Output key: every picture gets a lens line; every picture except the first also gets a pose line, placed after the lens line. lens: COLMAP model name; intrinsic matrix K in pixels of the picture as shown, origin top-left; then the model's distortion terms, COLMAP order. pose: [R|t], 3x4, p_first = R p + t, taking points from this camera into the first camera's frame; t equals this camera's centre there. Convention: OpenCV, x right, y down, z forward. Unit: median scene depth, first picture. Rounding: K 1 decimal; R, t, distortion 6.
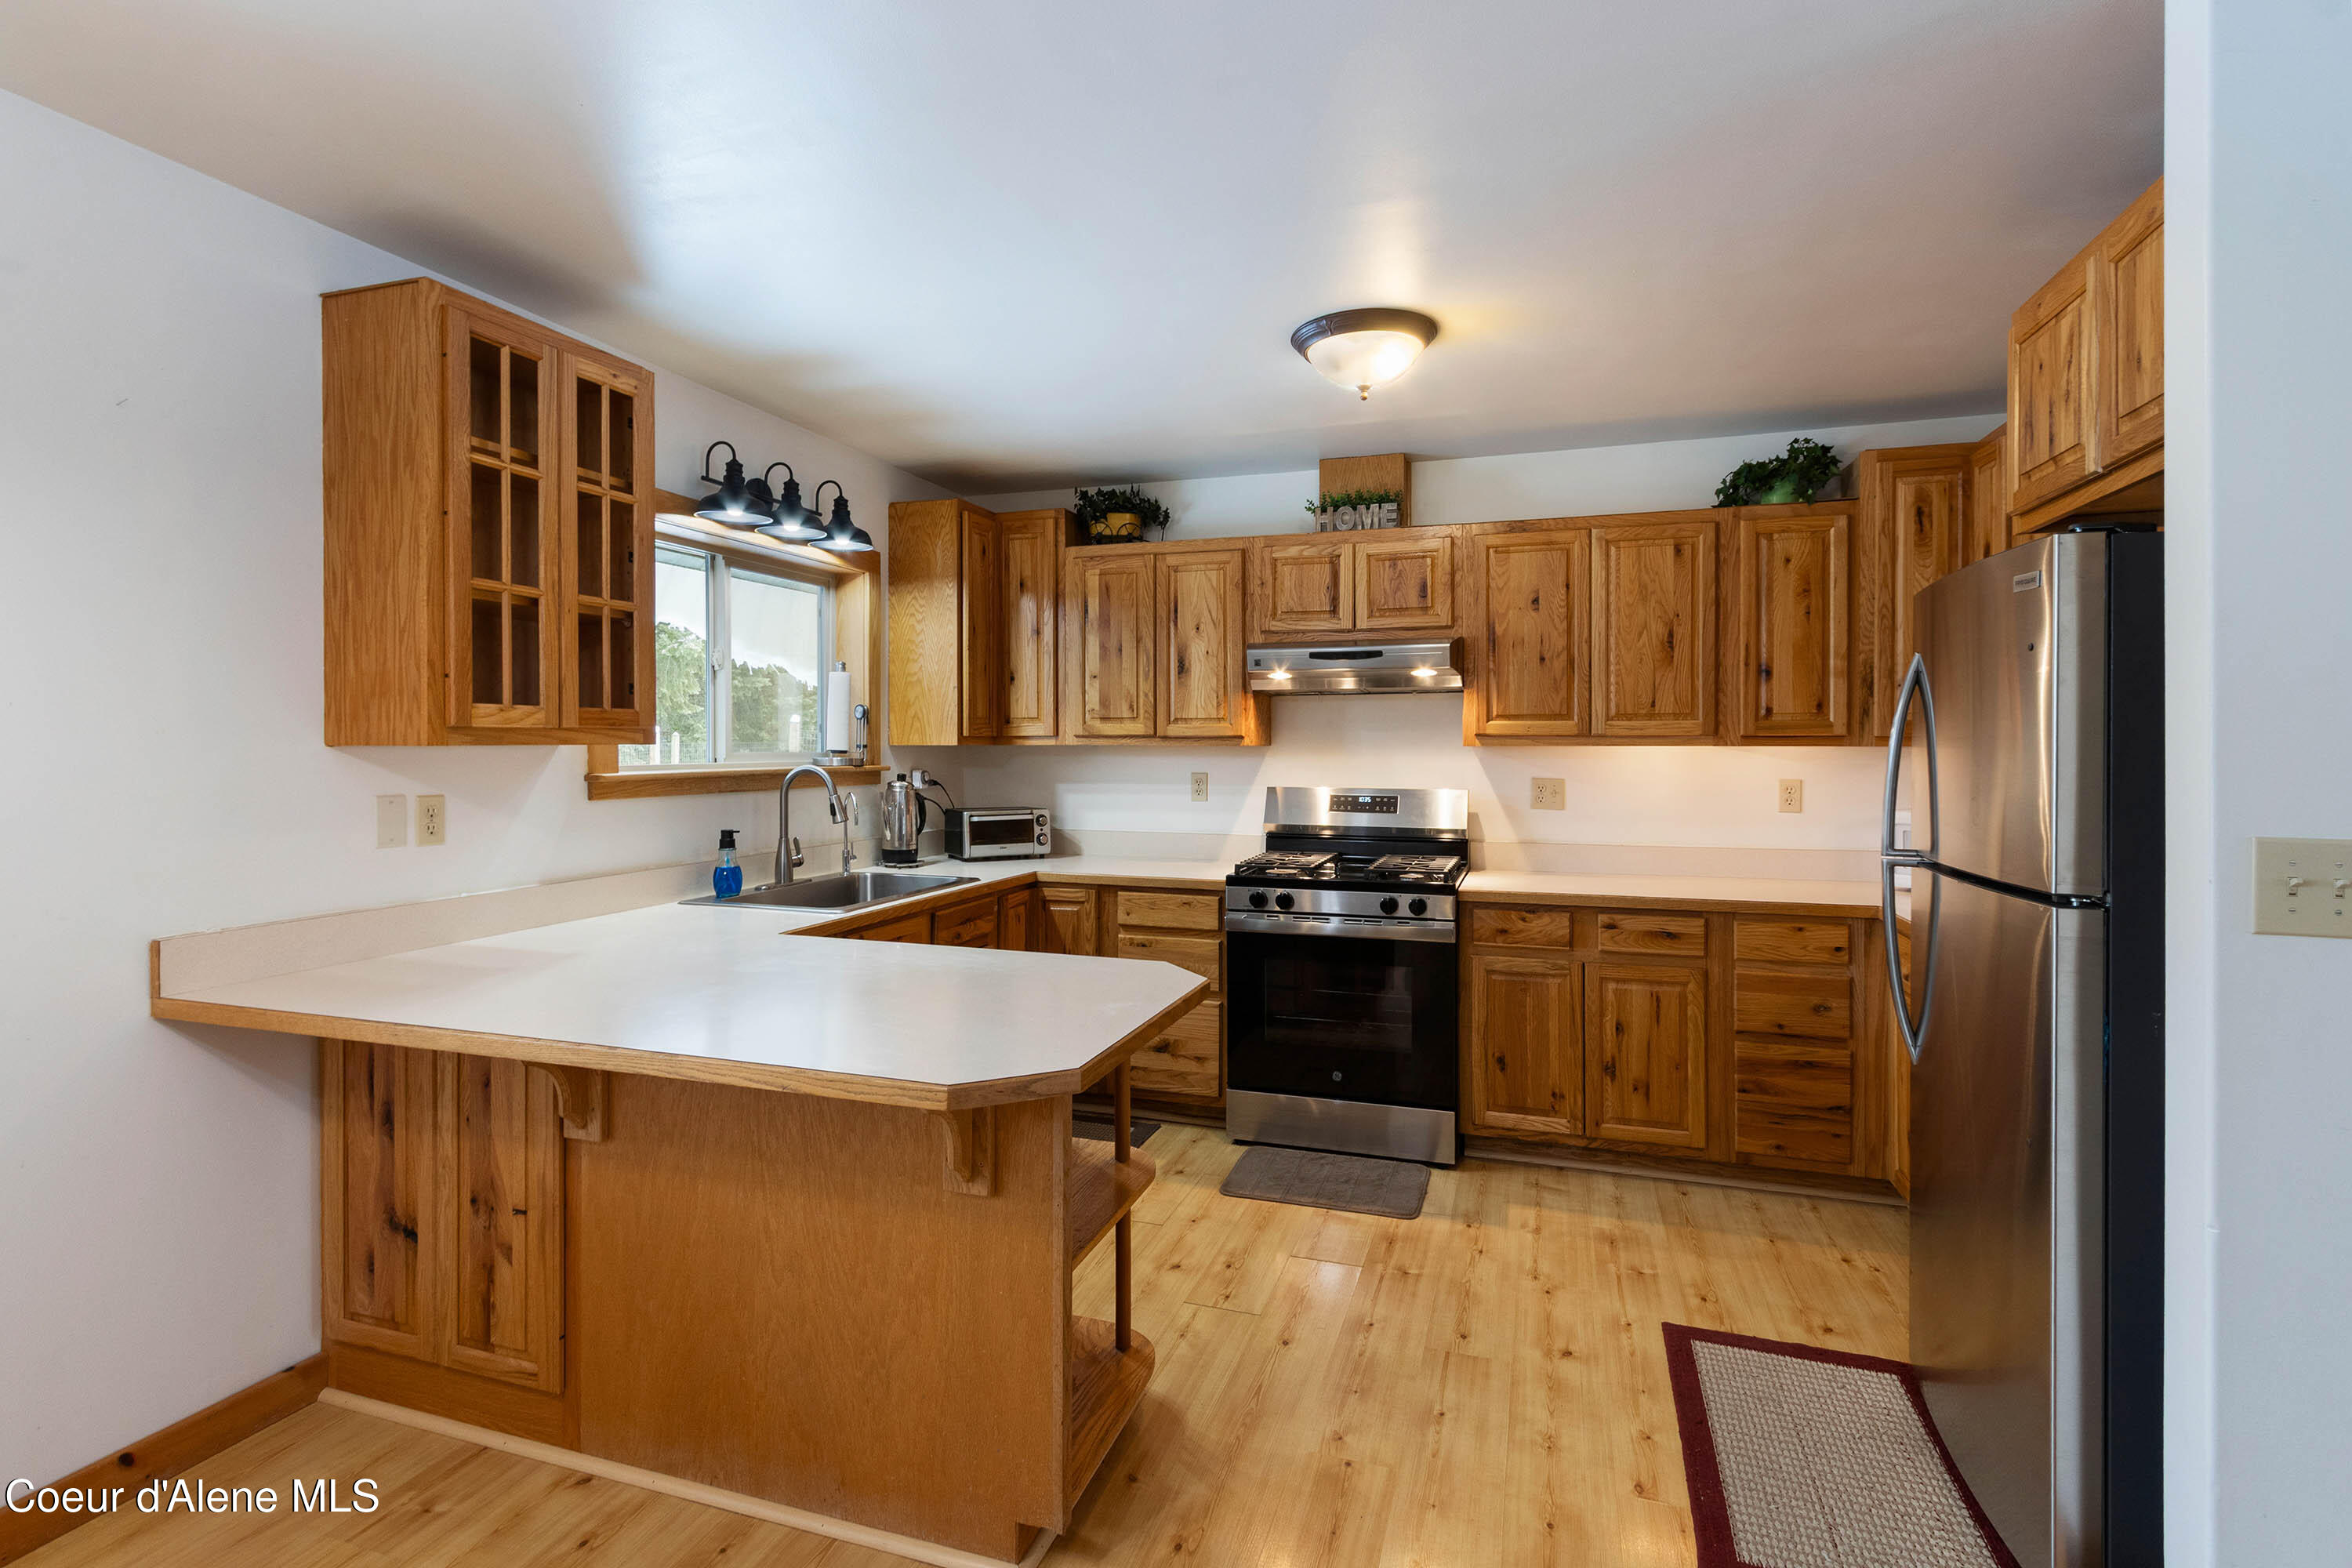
lens RADIAL K [[1140.2, 0, 1171.4], [0, 1140.2, 747.3], [0, 0, 1]] dist [0.001490, -0.000140]
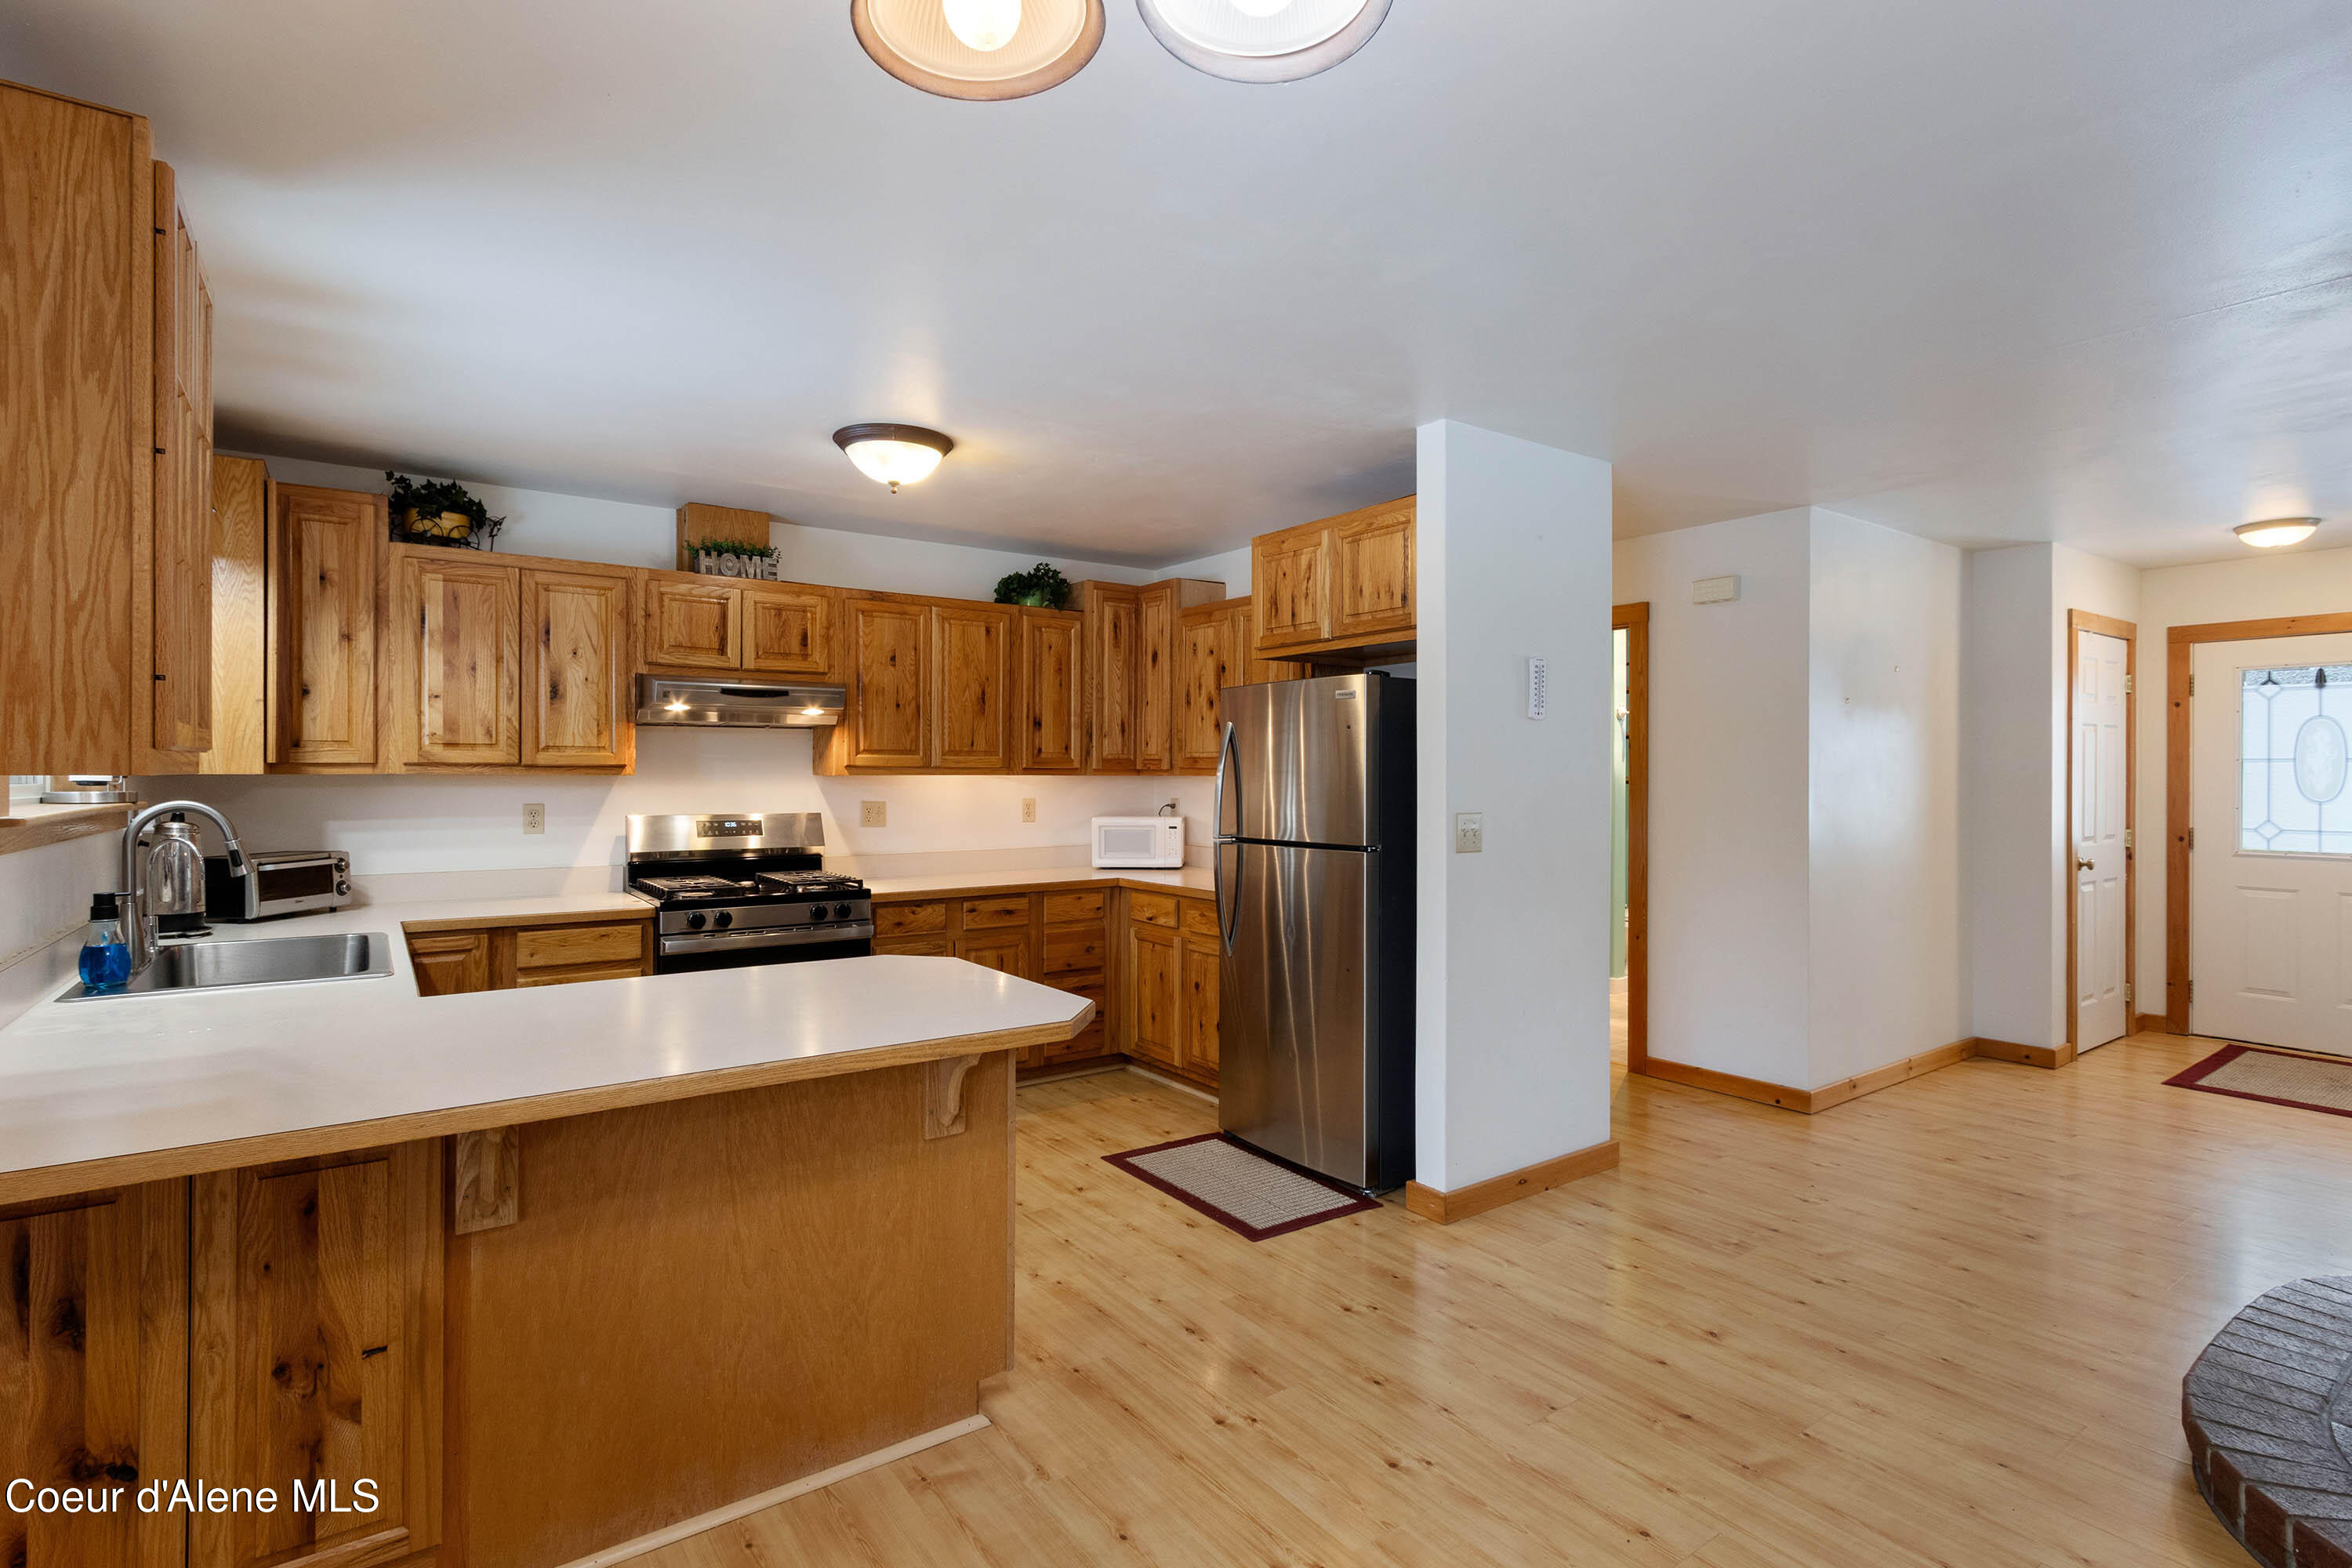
lens RADIAL K [[1120.1, 0, 1172.7], [0, 1120.1, 776.2], [0, 0, 1]] dist [0.000989, -0.000122]
pose [[0.580027, -0.000667, 0.814597, -0.516184], [0.000228, 1.000000, 0.000656, -0.000821], [-0.814597, -0.000195, 0.580027, 0.044966]]
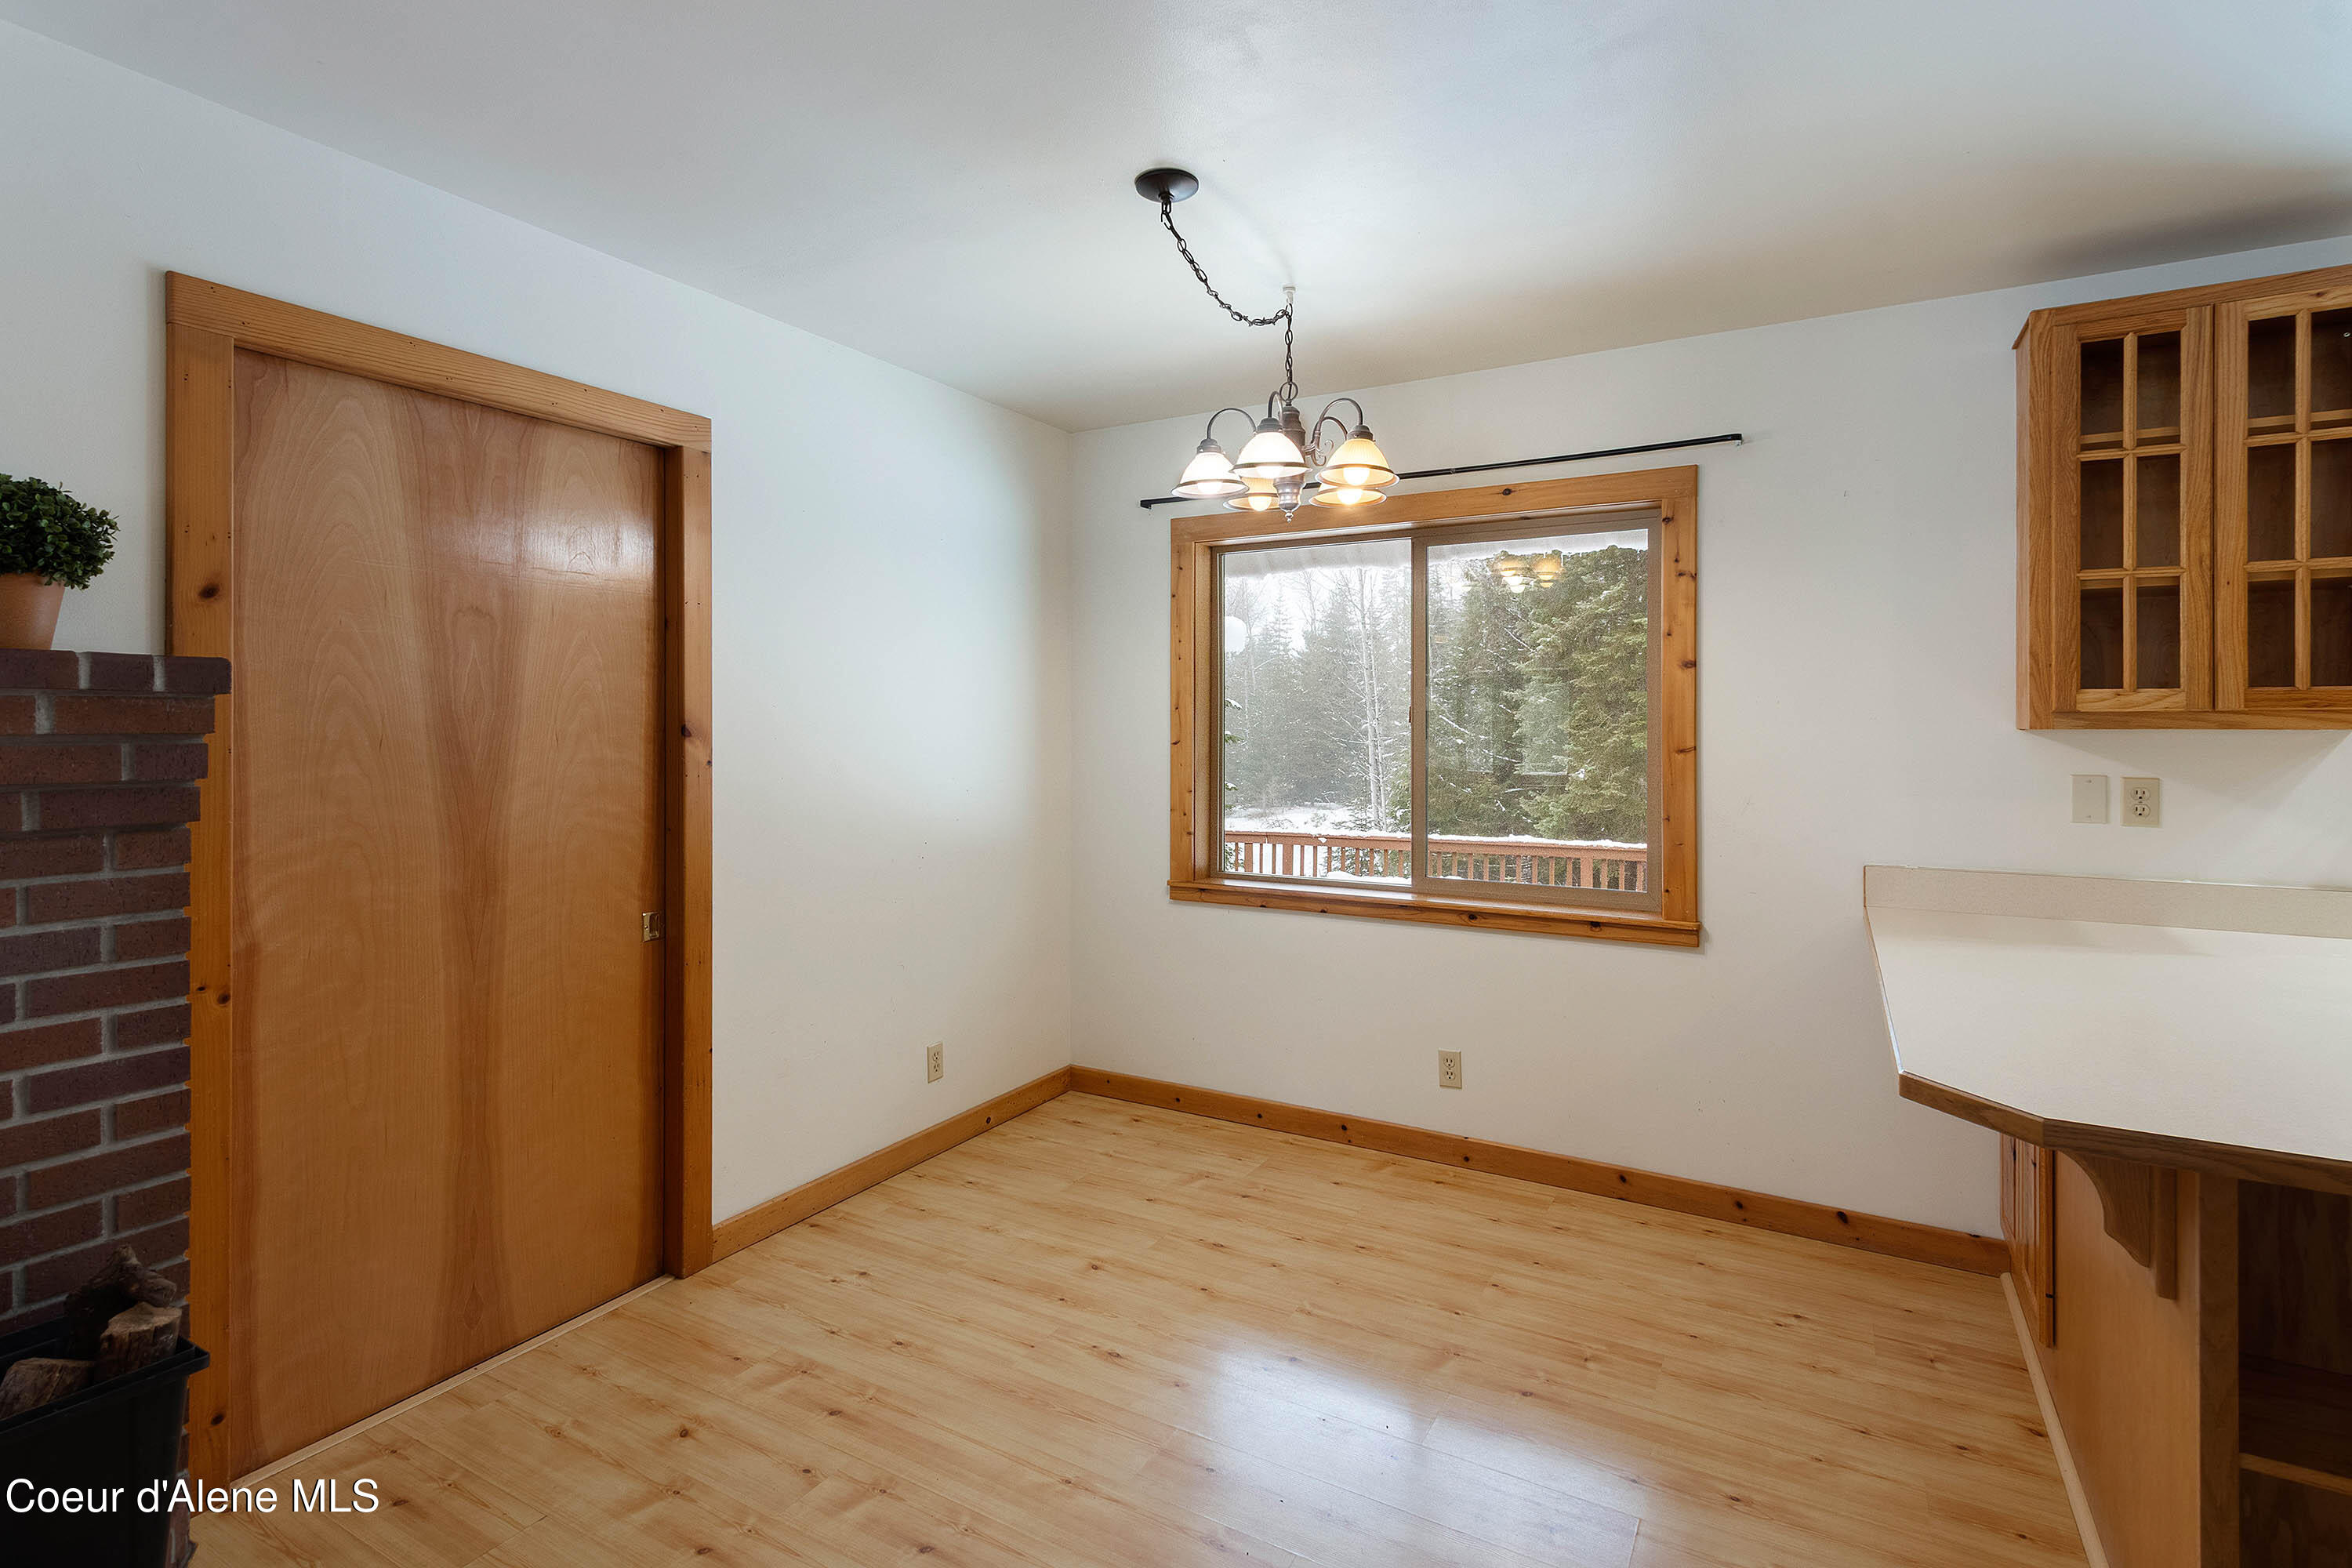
lens RADIAL K [[1126.7, 0, 1170.7], [0, 1126.7, 733.2], [0, 0, 1]] dist [-0.000014, -0.000121]
pose [[-0.194121, 0.000385, -0.980978, 0.367302], [-0.002931, 0.999995, 0.000973, 0.002262], [0.980973, 0.003064, -0.194119, 0.237398]]
